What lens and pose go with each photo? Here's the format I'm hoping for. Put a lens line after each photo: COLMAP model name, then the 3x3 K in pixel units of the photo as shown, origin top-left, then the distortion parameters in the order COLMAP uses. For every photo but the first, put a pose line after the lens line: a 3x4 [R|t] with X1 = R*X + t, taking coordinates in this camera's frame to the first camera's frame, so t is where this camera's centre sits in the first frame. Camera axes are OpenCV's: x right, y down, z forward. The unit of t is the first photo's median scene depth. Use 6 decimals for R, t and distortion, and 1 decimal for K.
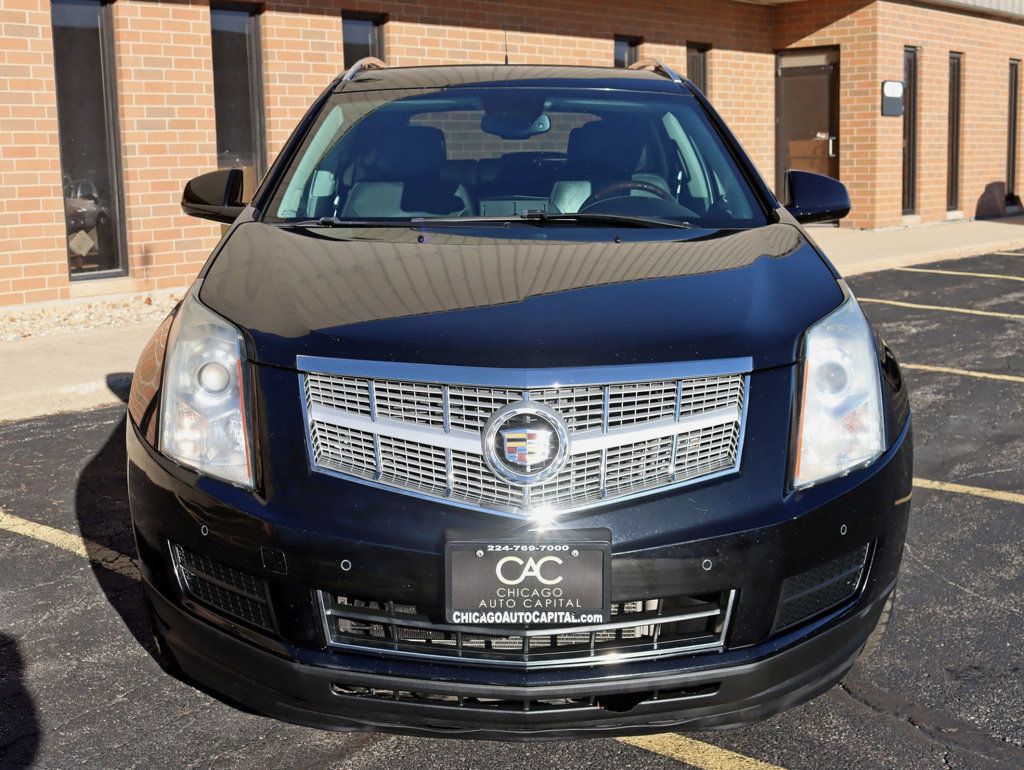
lens RADIAL K [[1248.4, 0, 512.0], [0, 1248.4, 385.0], [0, 0, 1]] dist [-0.004364, -0.023869]
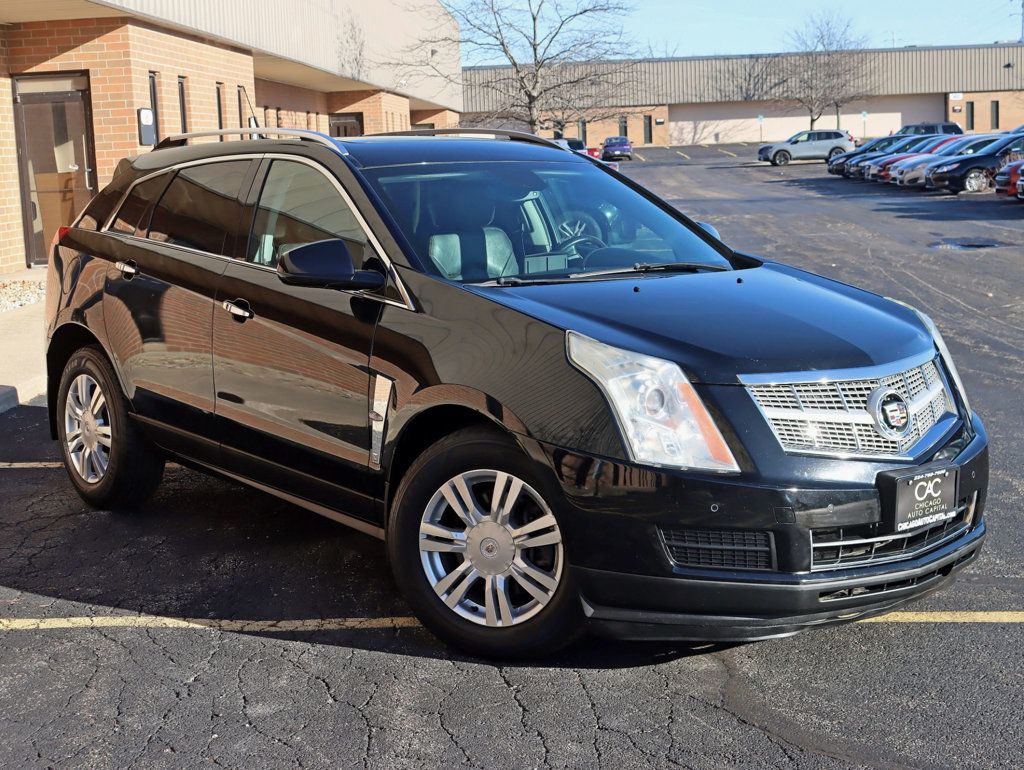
lens RADIAL K [[1414.7, 0, 512.0], [0, 1414.7, 385.0], [0, 0, 1]] dist [-0.034283, -0.069914]
pose [[0.811856, -0.105635, 0.574222, -0.105785], [0.127659, 0.991816, 0.001967, -0.003931], [-0.569731, 0.071708, 0.818697, -0.012408]]
